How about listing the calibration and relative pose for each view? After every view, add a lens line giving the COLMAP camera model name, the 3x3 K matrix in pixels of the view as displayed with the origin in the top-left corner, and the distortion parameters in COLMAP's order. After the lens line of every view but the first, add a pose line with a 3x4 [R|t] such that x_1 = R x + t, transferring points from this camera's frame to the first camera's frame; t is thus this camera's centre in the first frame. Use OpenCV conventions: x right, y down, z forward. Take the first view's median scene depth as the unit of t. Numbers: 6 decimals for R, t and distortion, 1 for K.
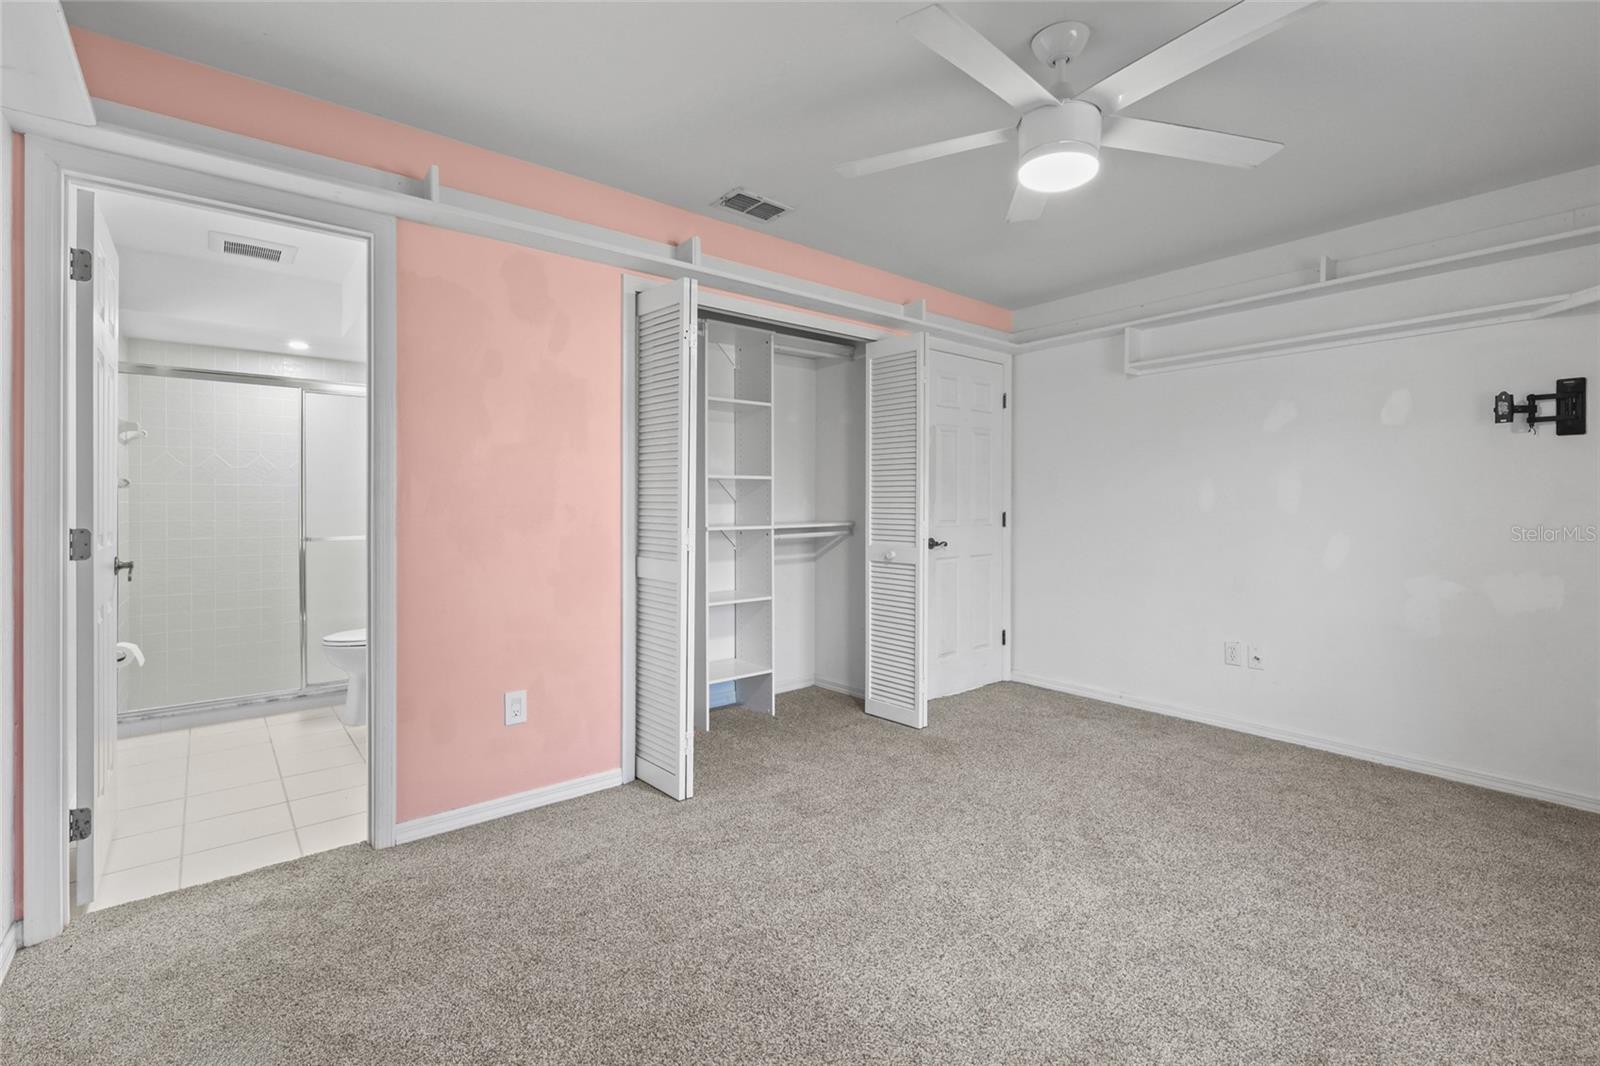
lens RADIAL K [[693.5, 0, 721.8], [0, 693.5, 508.0], [0, 0, 1]] dist [0.000691, 0.000180]
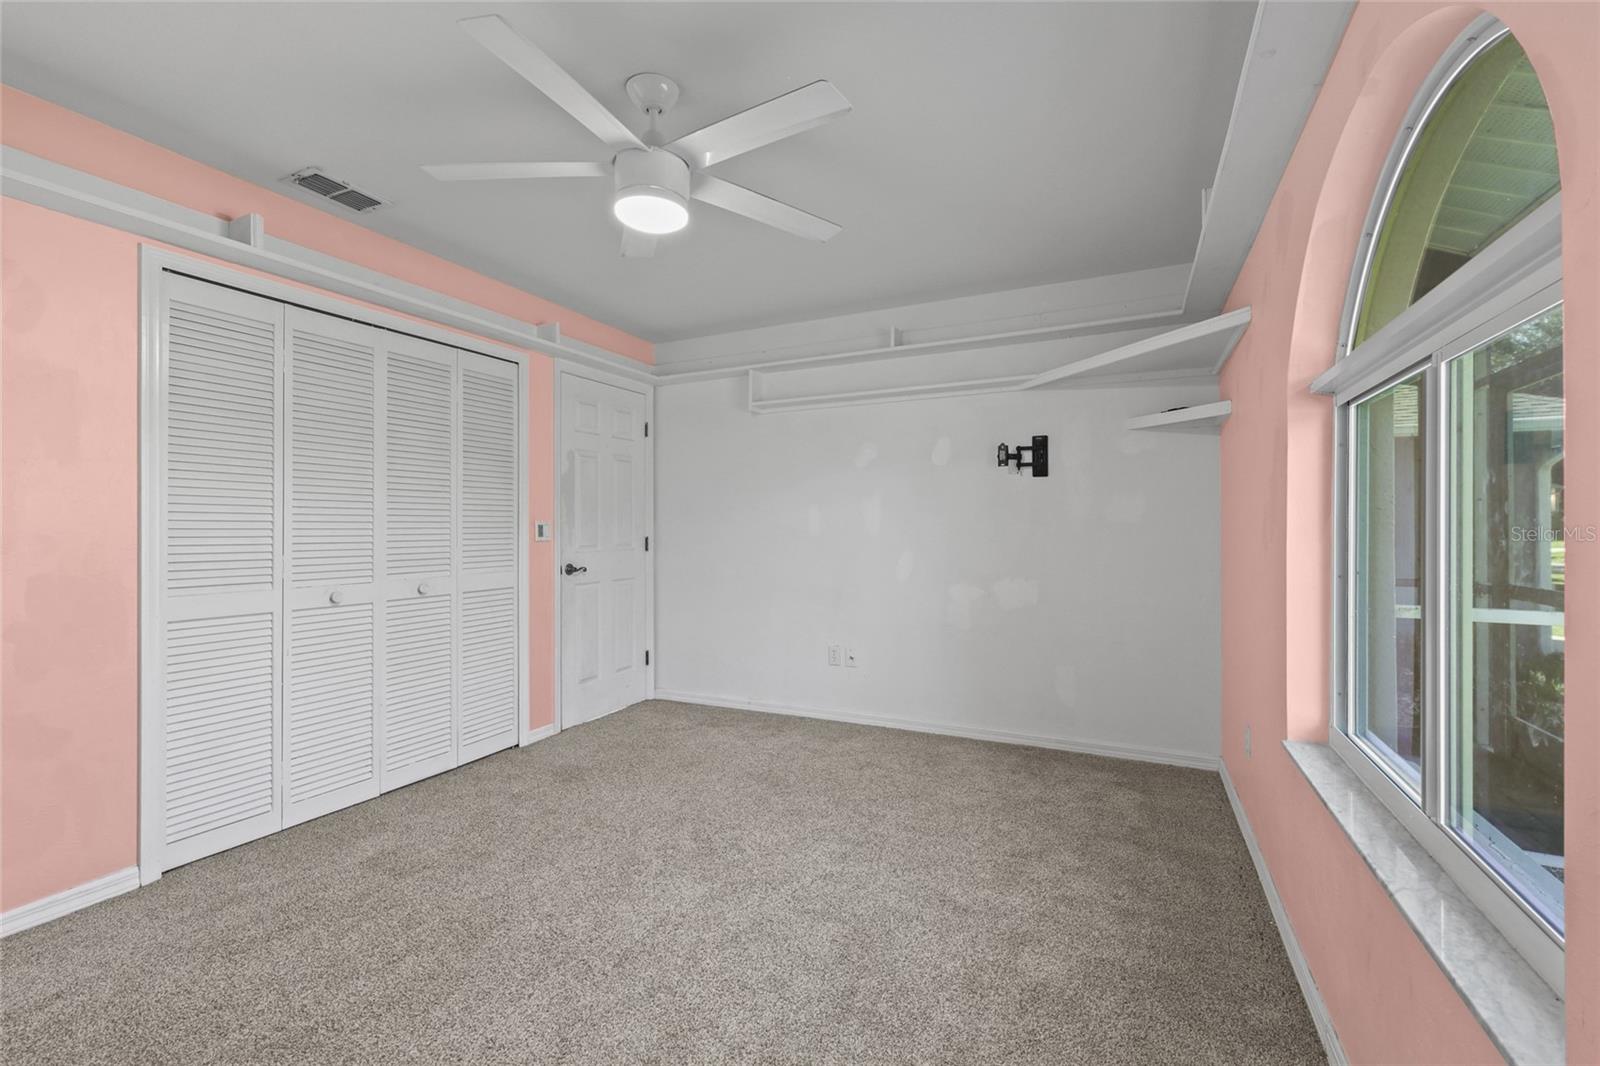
lens RADIAL K [[693.5, 0, 779.9], [0, 693.5, 526.5], [0, 0, 1]] dist [0.000691, 0.000180]
pose [[0.905655, -0.004371, 0.423994, 0.179885], [0.008065, 0.999944, -0.006917, -0.000875], [-0.423939, 0.009684, 0.905639, -0.027834]]
